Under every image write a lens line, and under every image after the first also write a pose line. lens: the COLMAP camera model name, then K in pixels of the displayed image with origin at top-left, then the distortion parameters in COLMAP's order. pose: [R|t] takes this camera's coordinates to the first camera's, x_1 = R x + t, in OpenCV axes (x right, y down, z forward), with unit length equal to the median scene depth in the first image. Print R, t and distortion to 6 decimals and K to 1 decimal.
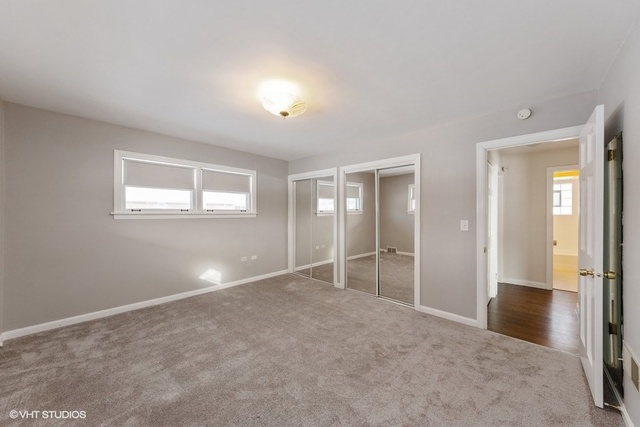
lens RADIAL K [[228.5, 0, 320.0], [0, 228.5, 213.5], [0, 0, 1]] dist [-0.000045, -0.000035]
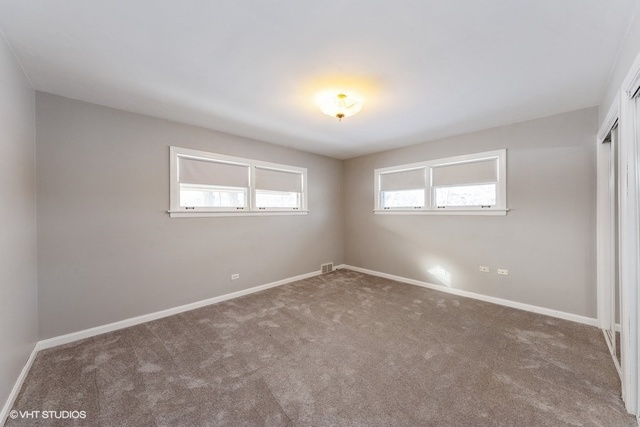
lens RADIAL K [[228.5, 0, 320.8], [0, 228.5, 209.4], [0, 0, 1]] dist [0.000398, -0.000010]
pose [[-0.037903, -0.005730, -0.999265, 0.583100], [0.001695, 0.999982, -0.005798, 0.002389], [0.999280, -0.001913, -0.037893, 0.608071]]
